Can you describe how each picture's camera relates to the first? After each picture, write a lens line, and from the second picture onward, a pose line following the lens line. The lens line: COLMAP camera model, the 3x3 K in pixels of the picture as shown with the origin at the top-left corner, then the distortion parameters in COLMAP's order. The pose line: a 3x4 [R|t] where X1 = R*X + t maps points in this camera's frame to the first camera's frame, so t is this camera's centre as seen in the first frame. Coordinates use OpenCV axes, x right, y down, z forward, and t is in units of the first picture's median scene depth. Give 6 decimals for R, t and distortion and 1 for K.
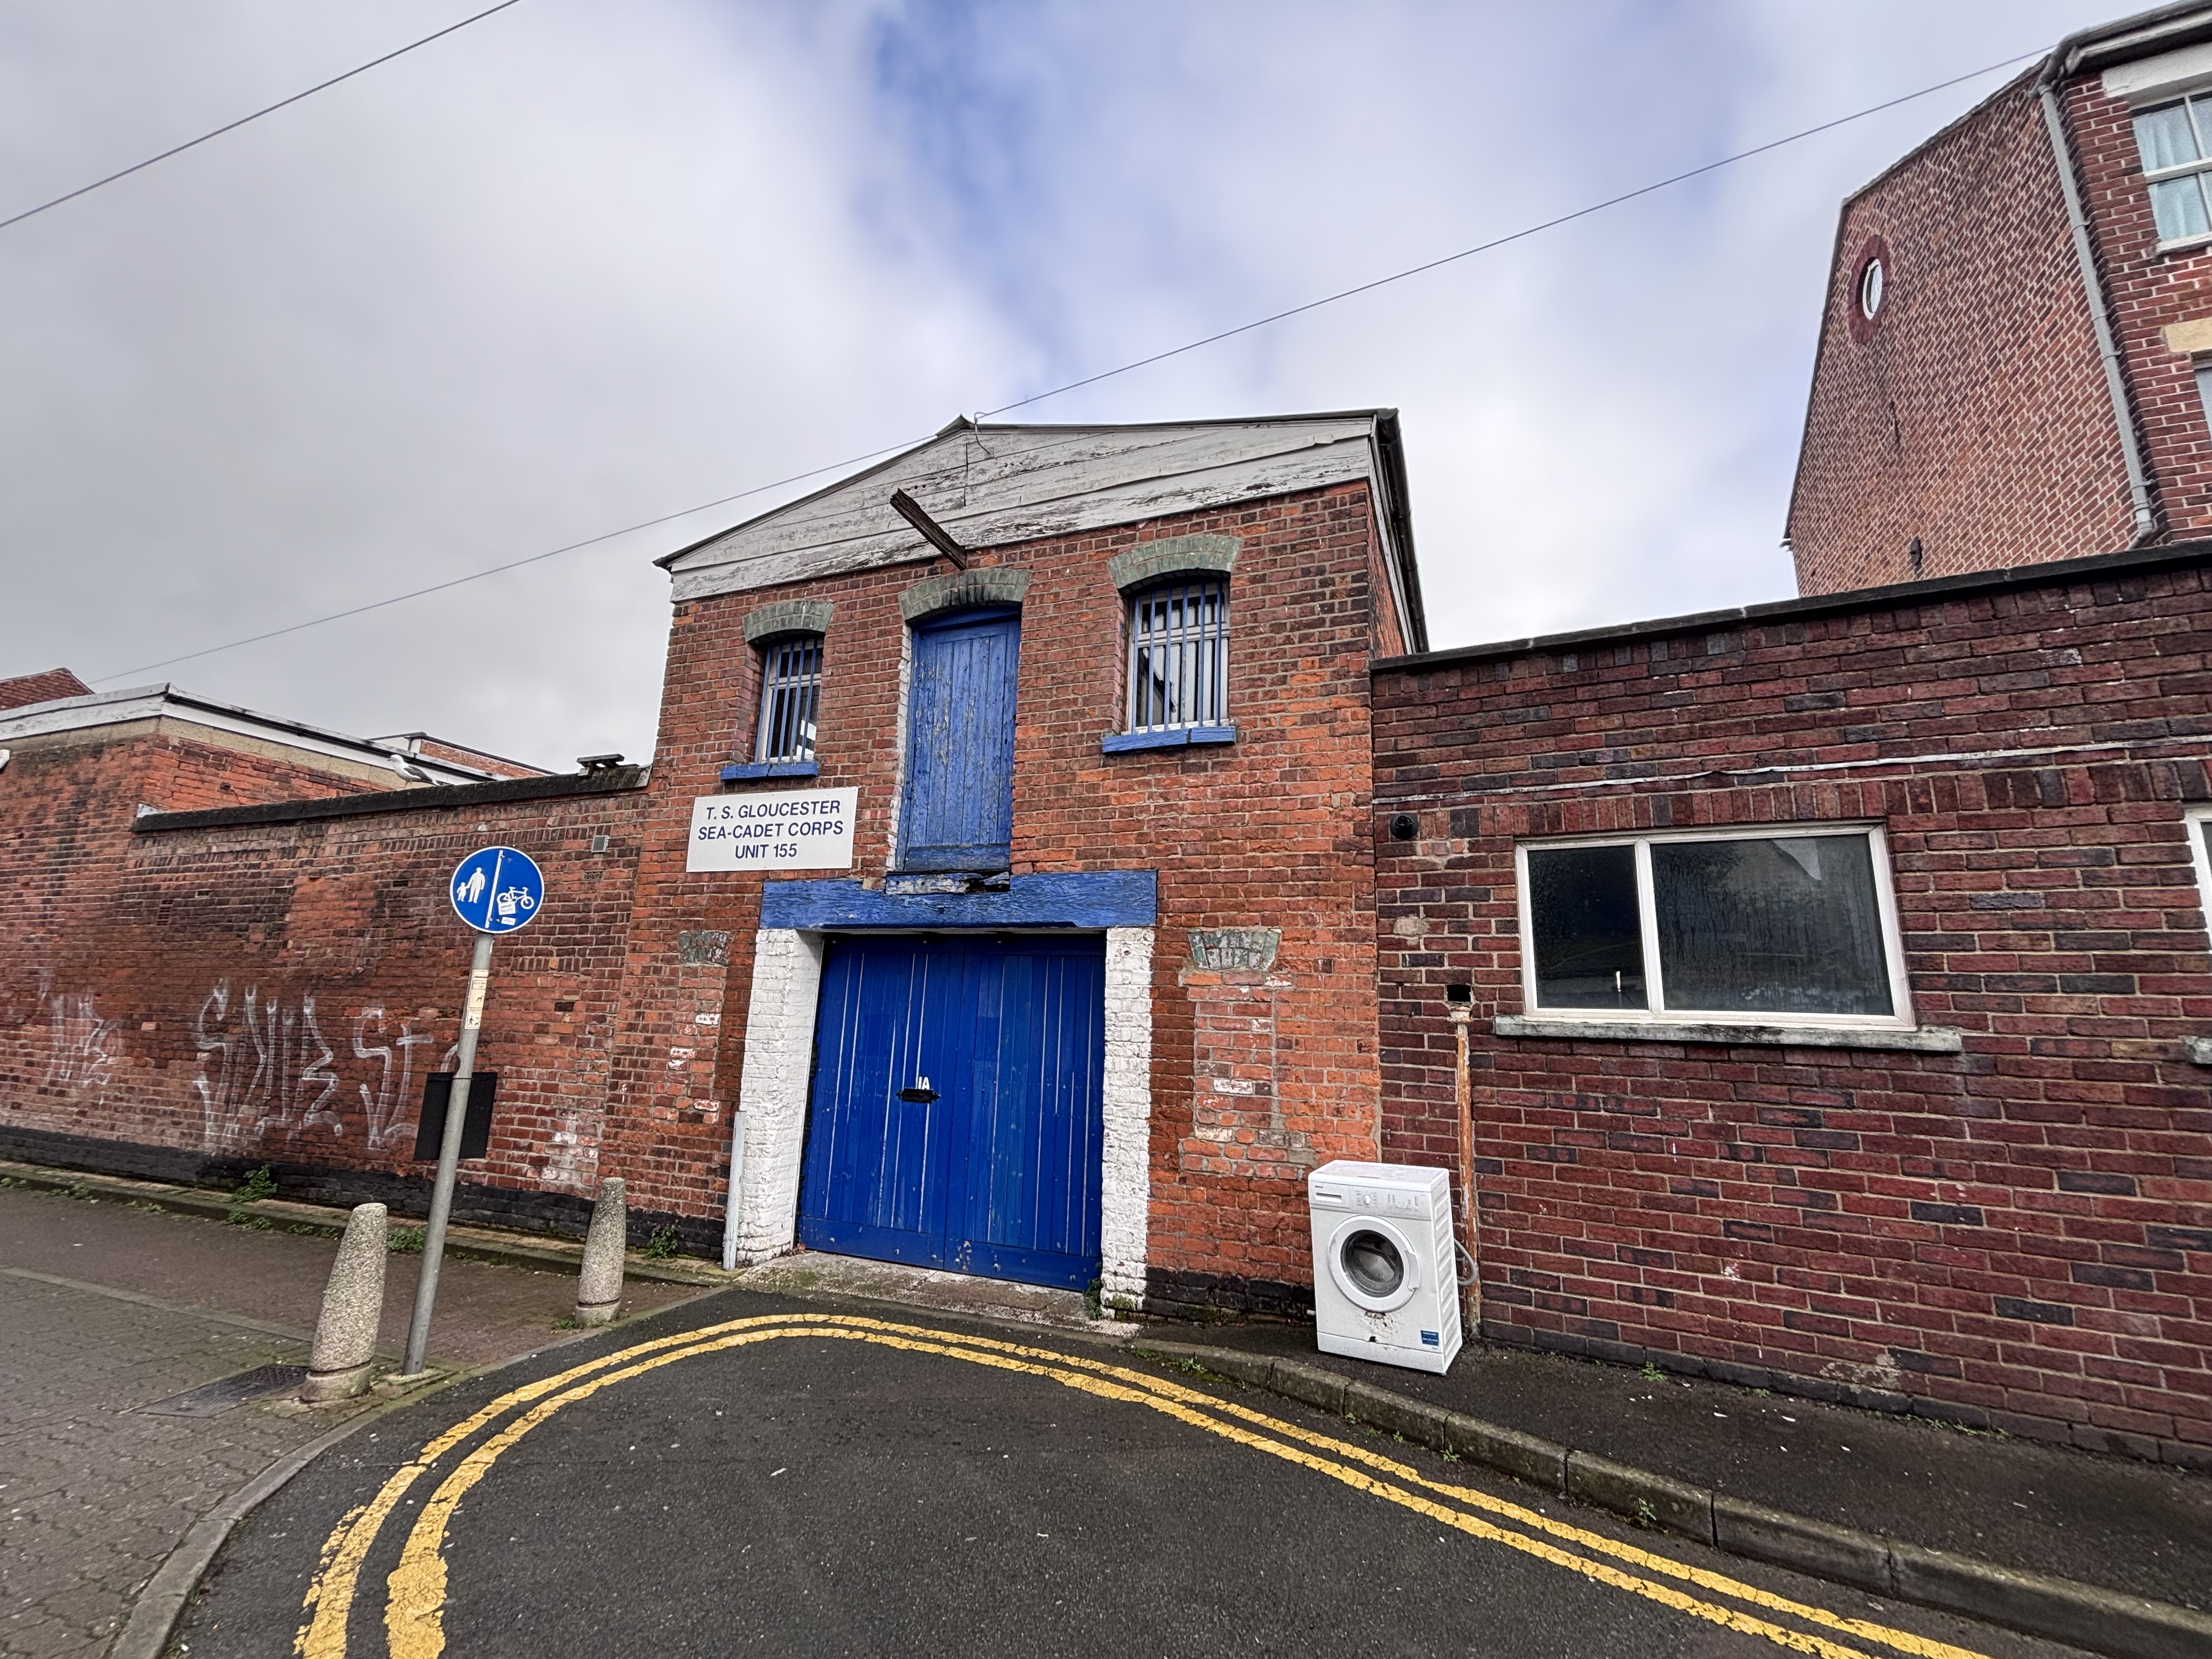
lens RADIAL K [[892.5, 0, 1103.6], [0, 892.5, 832.5], [0, 0, 1]] dist [-0.000024, -0.000319]
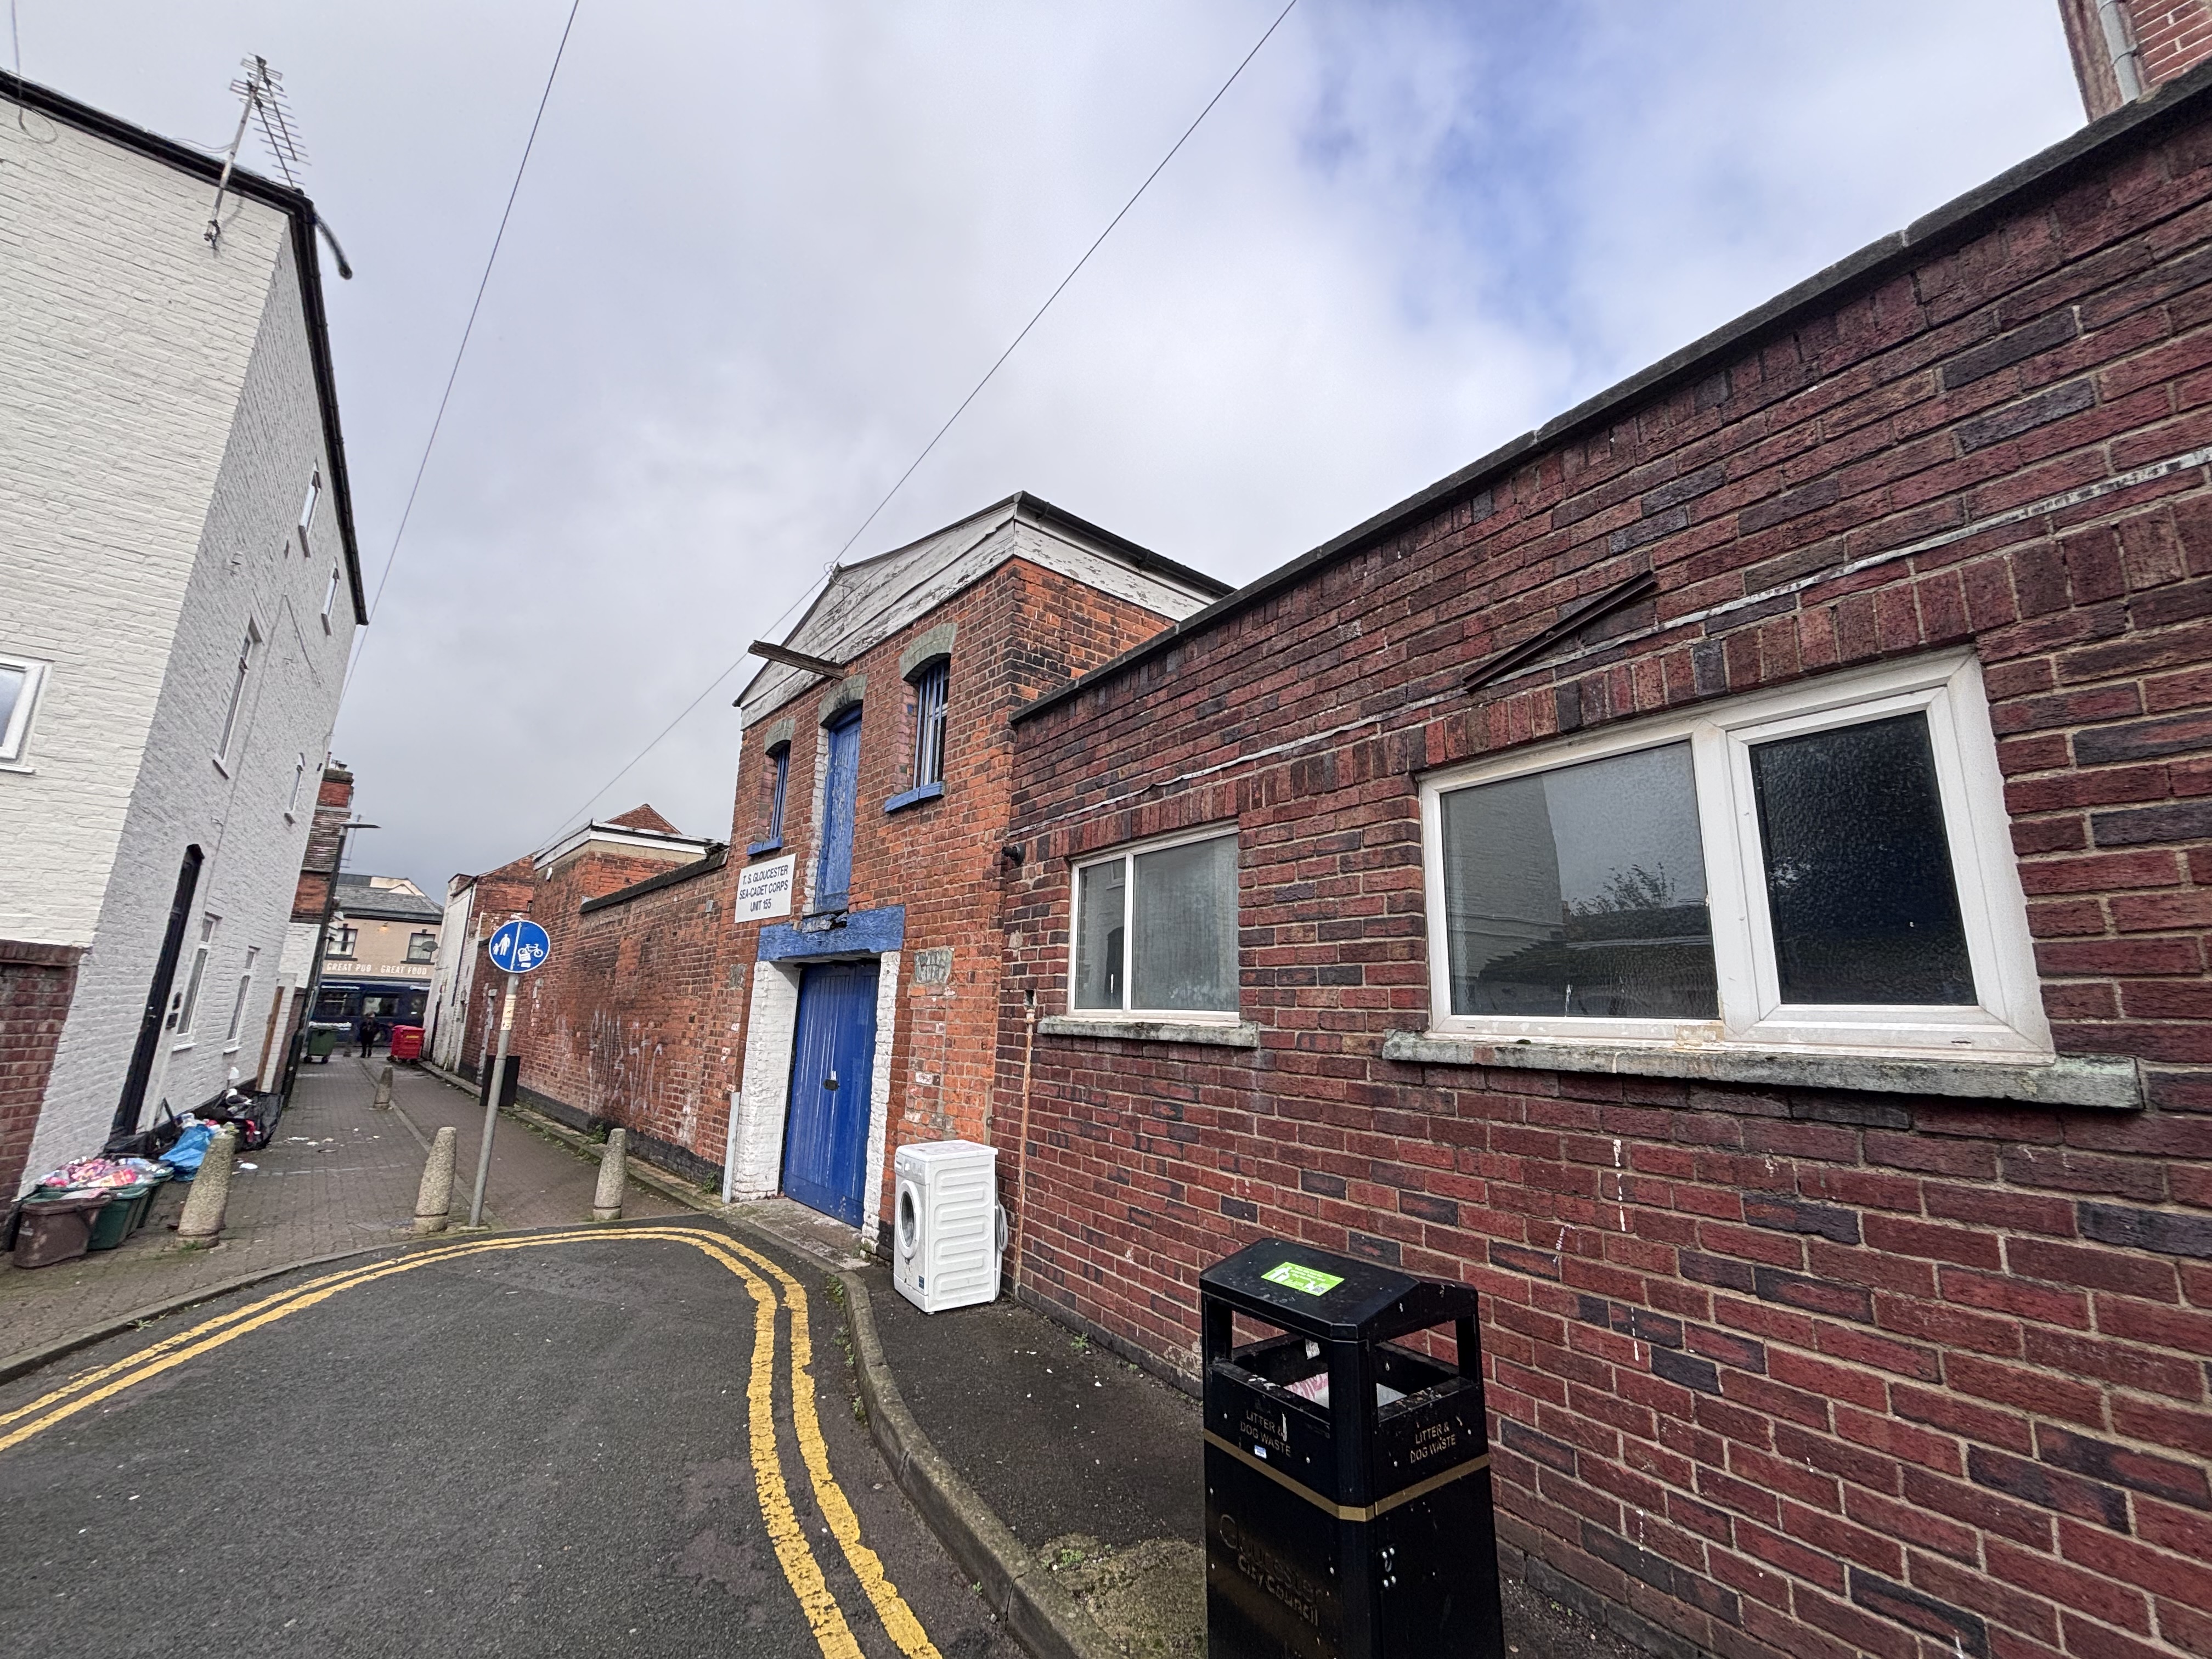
lens RADIAL K [[892.5, 0, 1088.6], [0, 892.5, 824.8], [0, 0, 1]] dist [-0.000024, -0.000319]
pose [[0.876620, -0.109156, -0.468639, 1.020515], [0.095762, 0.994024, -0.052400, 0.025835], [0.471558, 0.001057, 0.881834, 0.024240]]
